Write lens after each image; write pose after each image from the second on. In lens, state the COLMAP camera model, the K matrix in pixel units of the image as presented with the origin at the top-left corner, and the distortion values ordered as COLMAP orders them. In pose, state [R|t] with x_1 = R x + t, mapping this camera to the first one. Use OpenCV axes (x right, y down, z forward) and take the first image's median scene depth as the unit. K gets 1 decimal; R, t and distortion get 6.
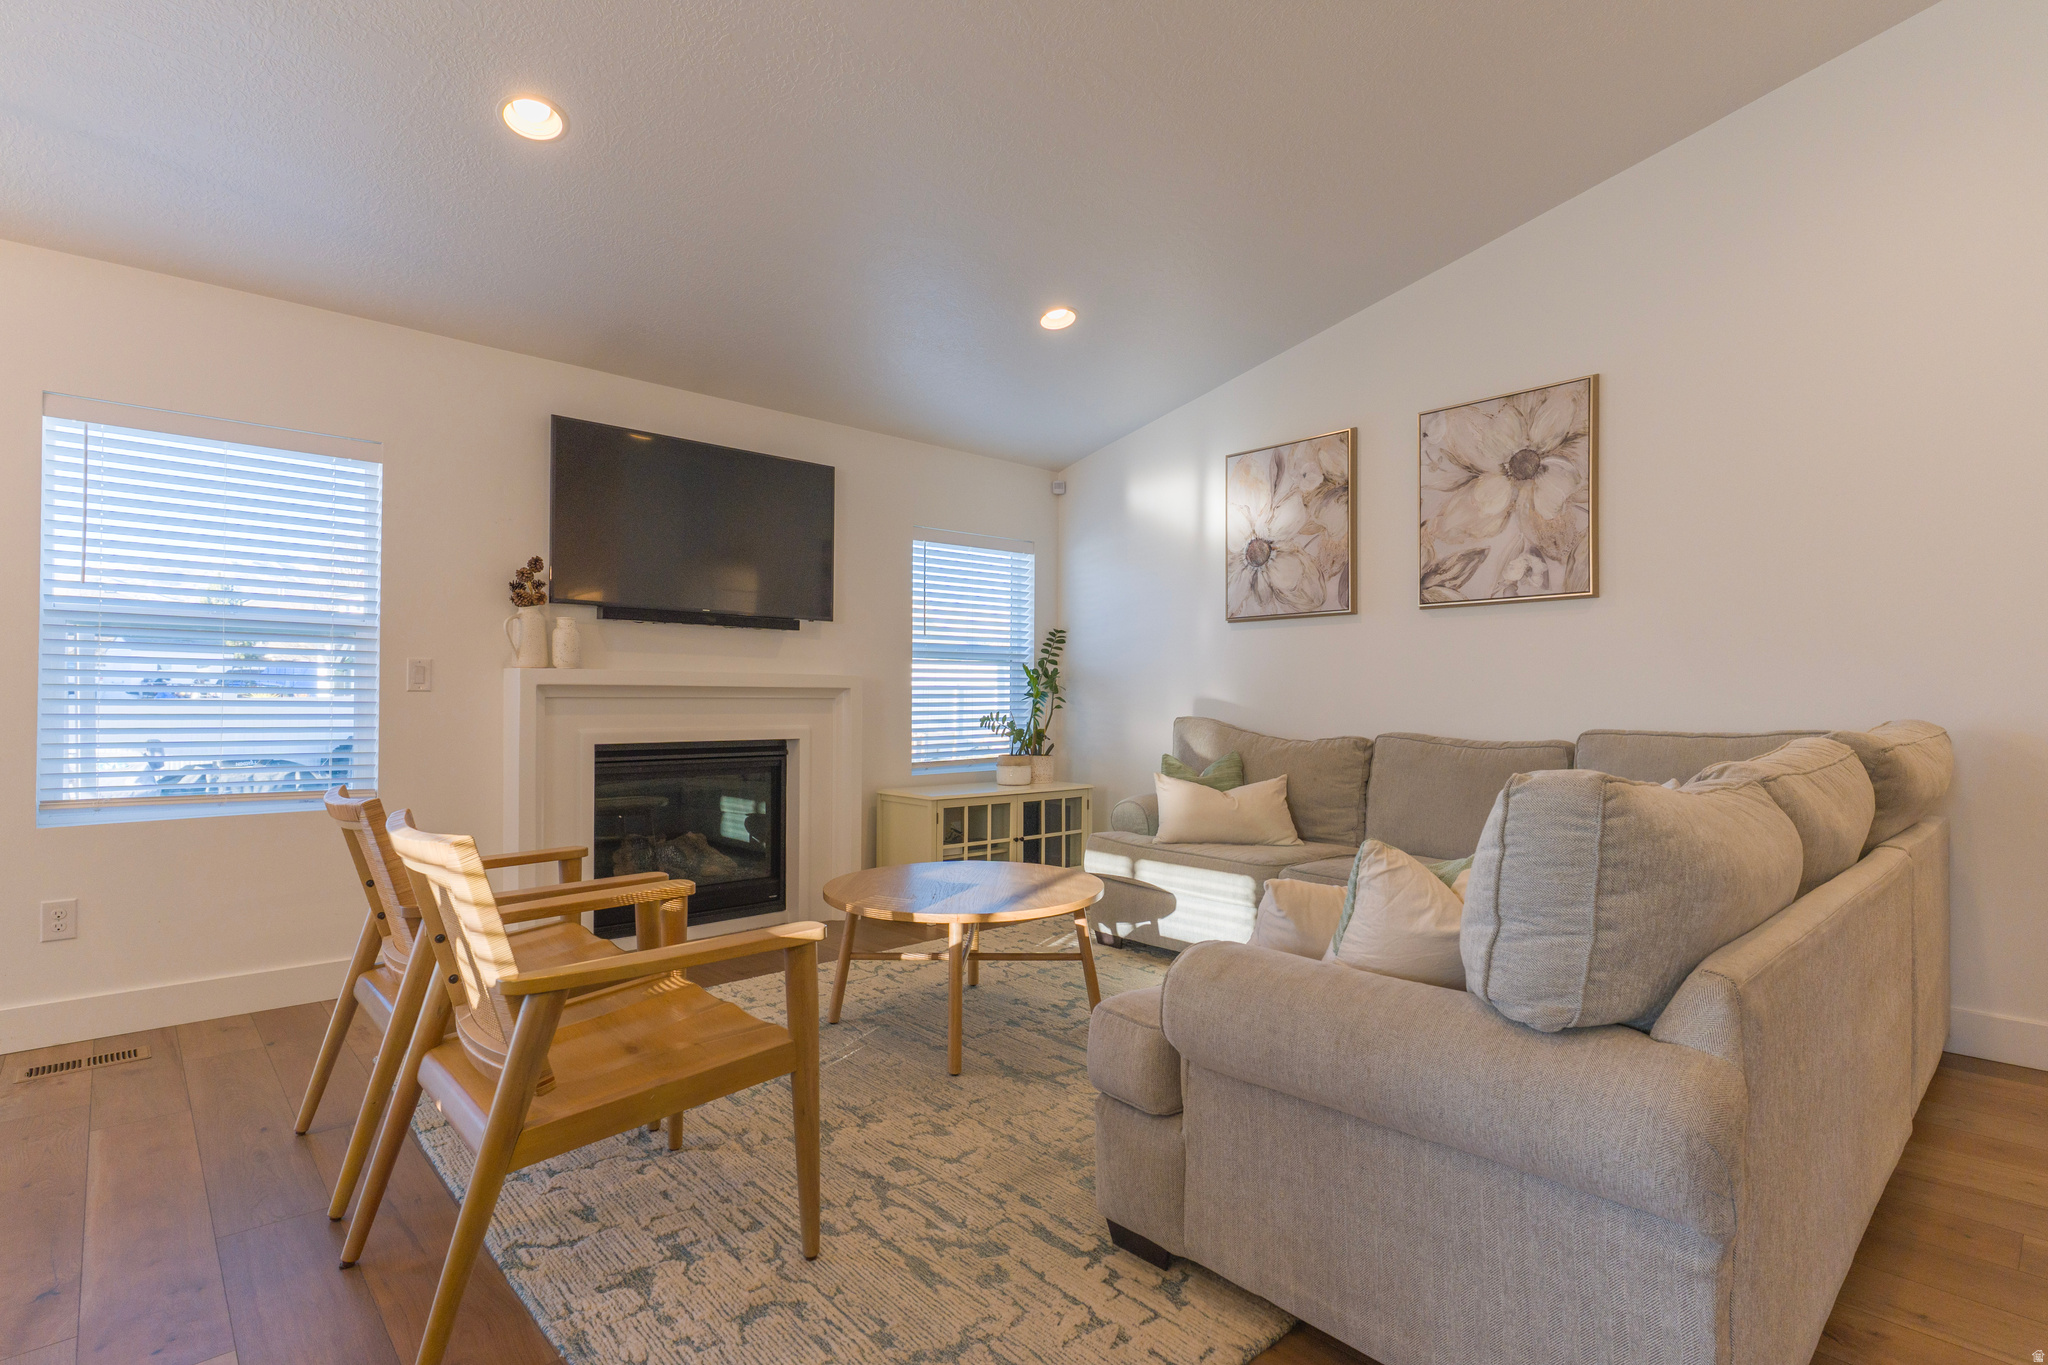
lens RADIAL K [[982.2, 0, 1030.6], [0, 982.2, 682.9], [0, 0, 1]] dist [0.003445, -0.001037]
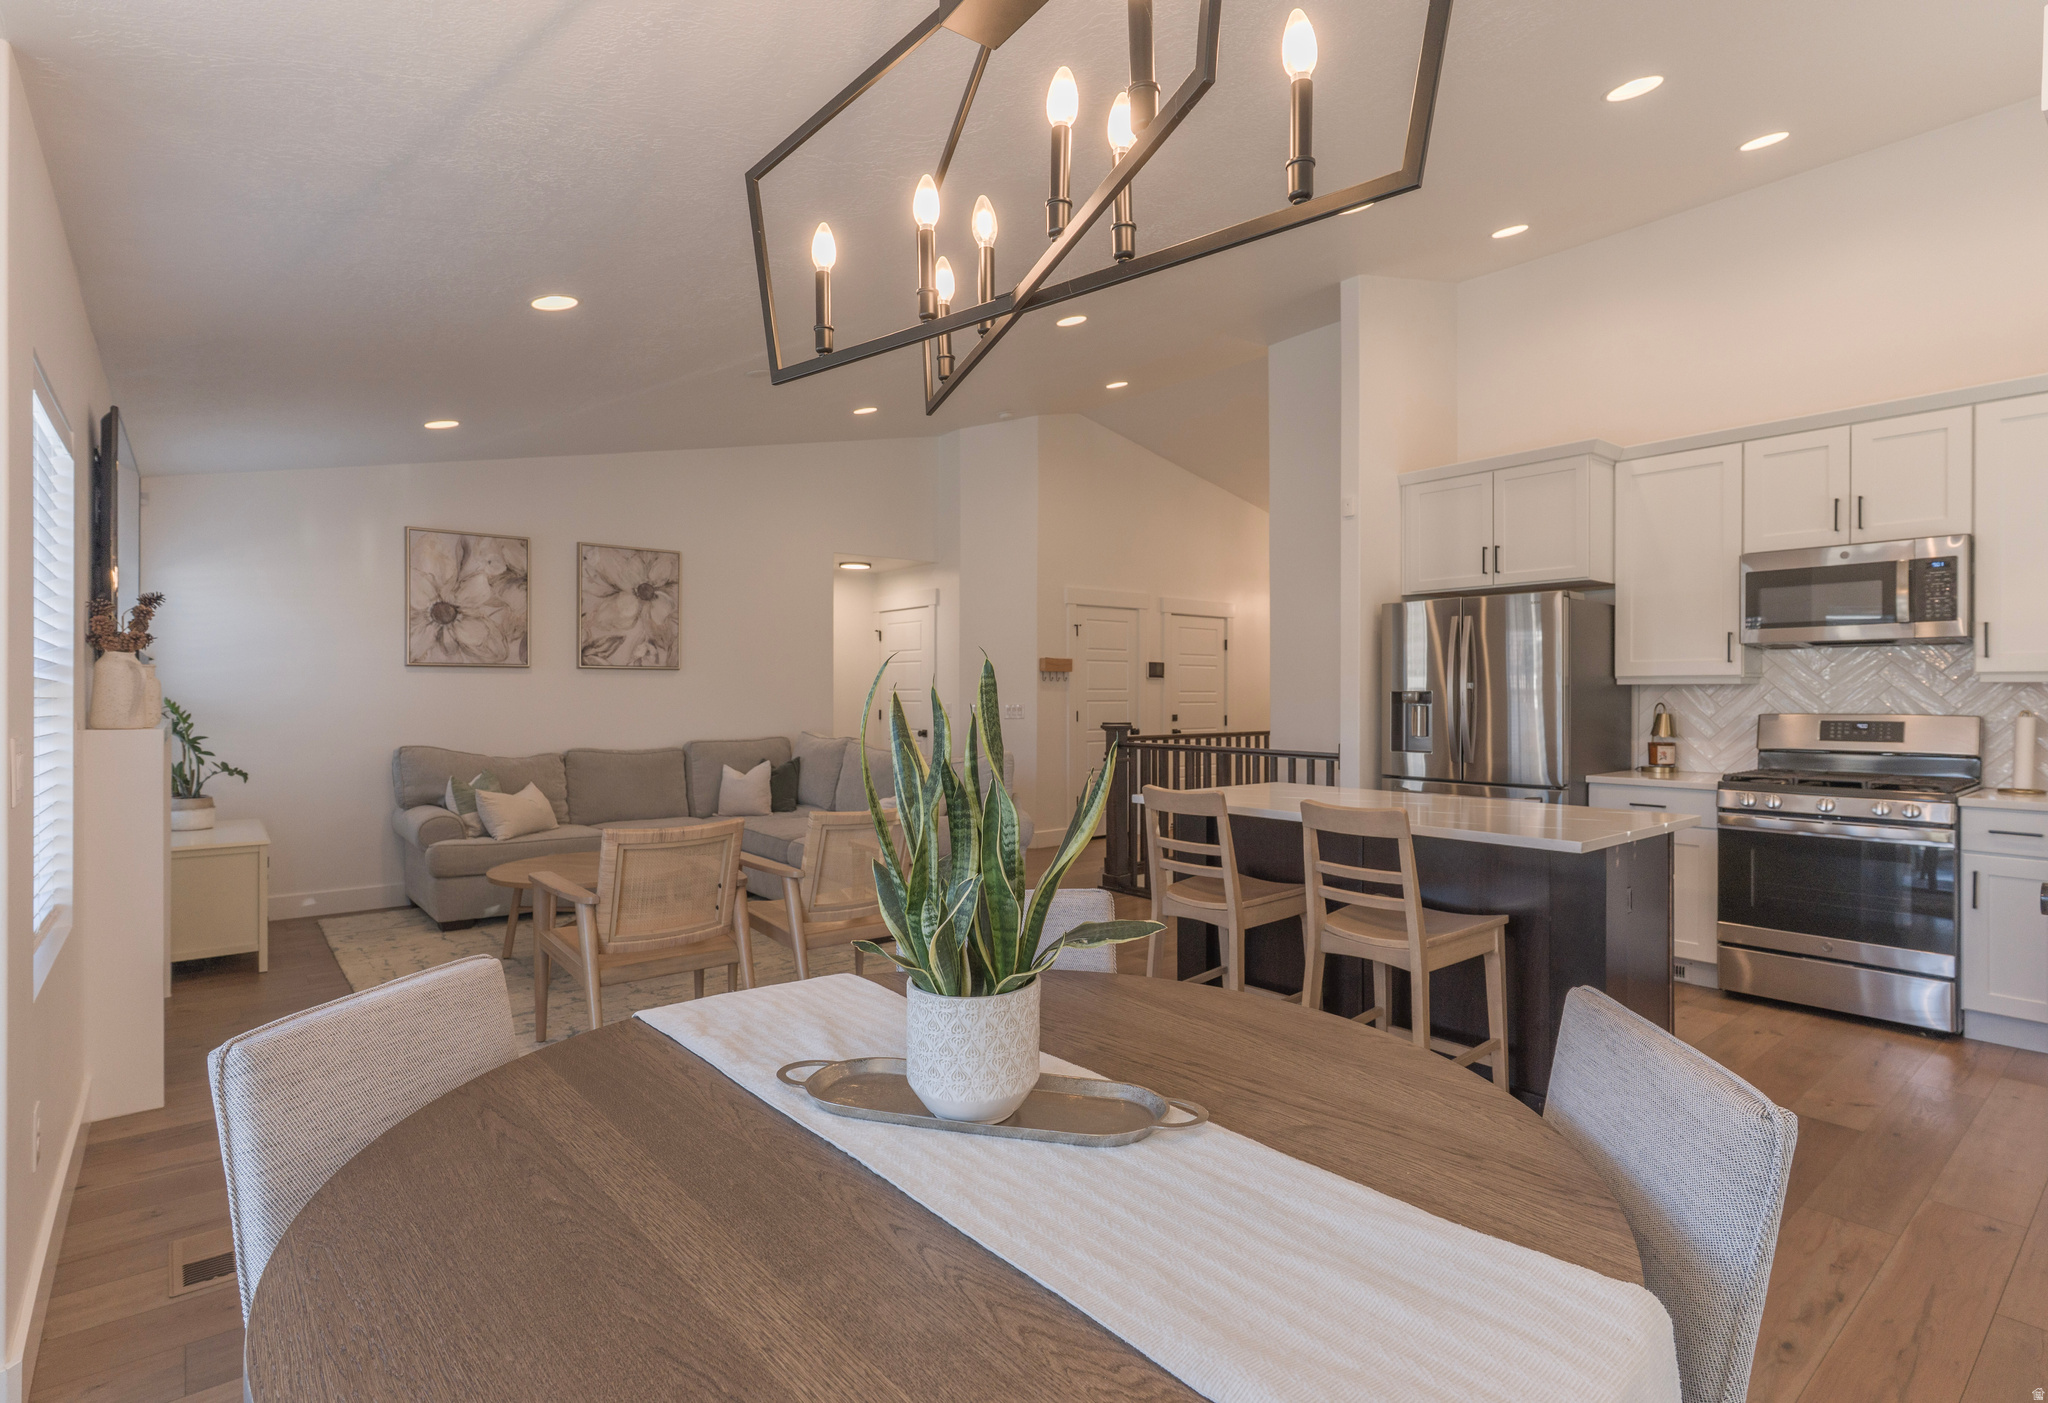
lens RADIAL K [[1054.3, 0, 1018.0], [0, 1054.3, 697.7], [0, 0, 1]] dist [0.027948, 0.000397]
pose [[0.071468, -0.002478, 0.997440, -1.266139], [-0.017685, 0.999837, 0.003751, -0.048747], [-0.997286, -0.017908, 0.071413, 0.187491]]
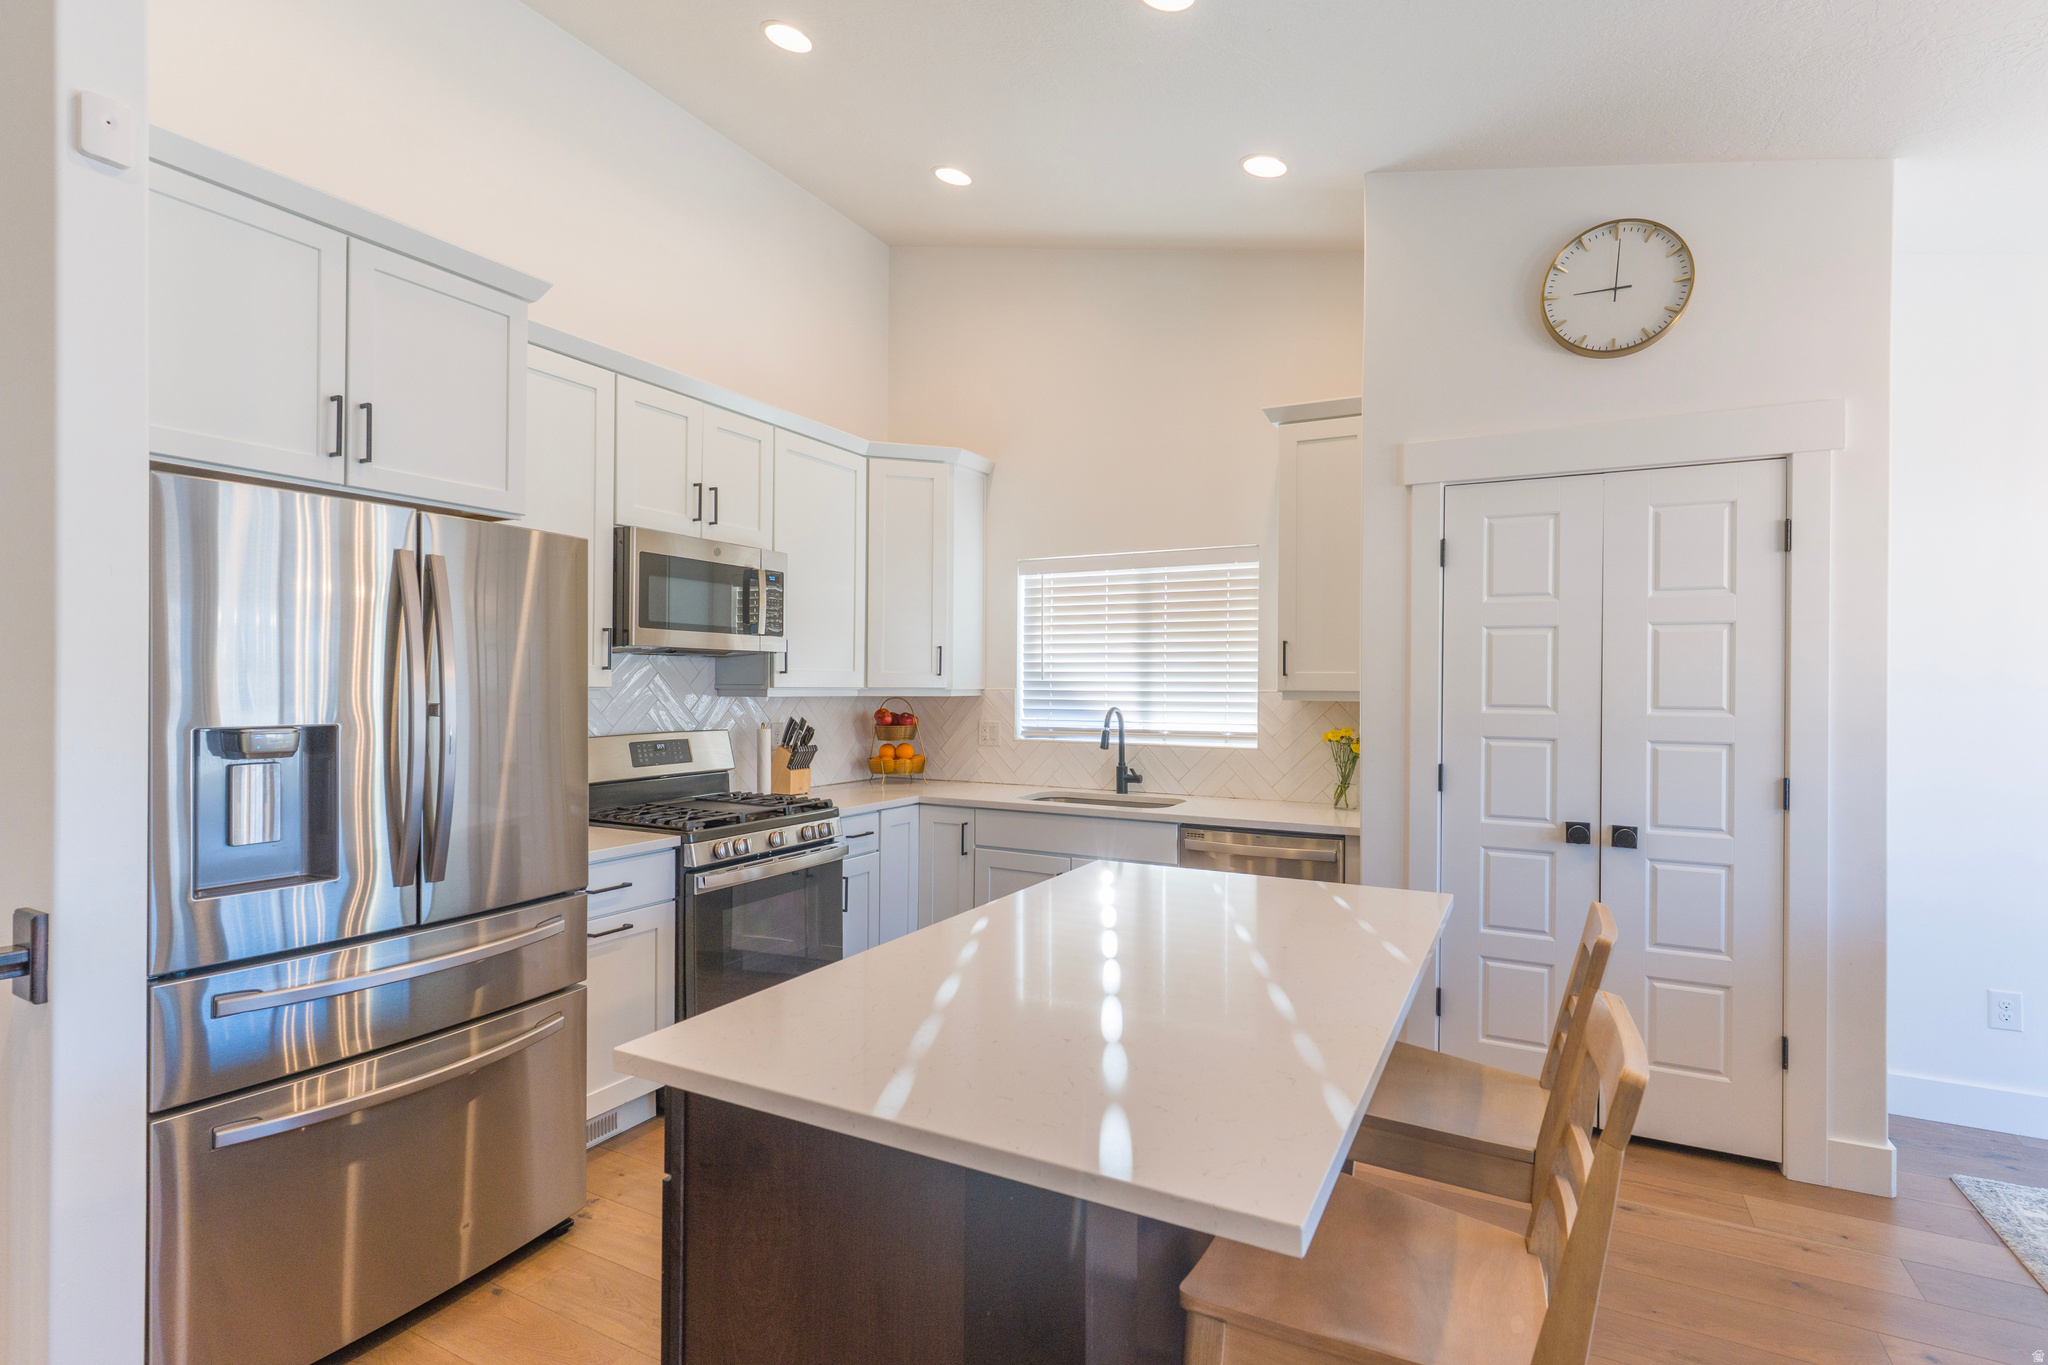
lens RADIAL K [[982.2, 0, 1022.6], [0, 982.2, 684.4], [0, 0, 1]] dist [0.003445, -0.001037]
pose [[-0.943035, -0.008086, -0.332594, -0.120601], [-0.003566, 0.999893, -0.014201, -0.074736], [0.332674, -0.012206, -0.942963, 0.338915]]
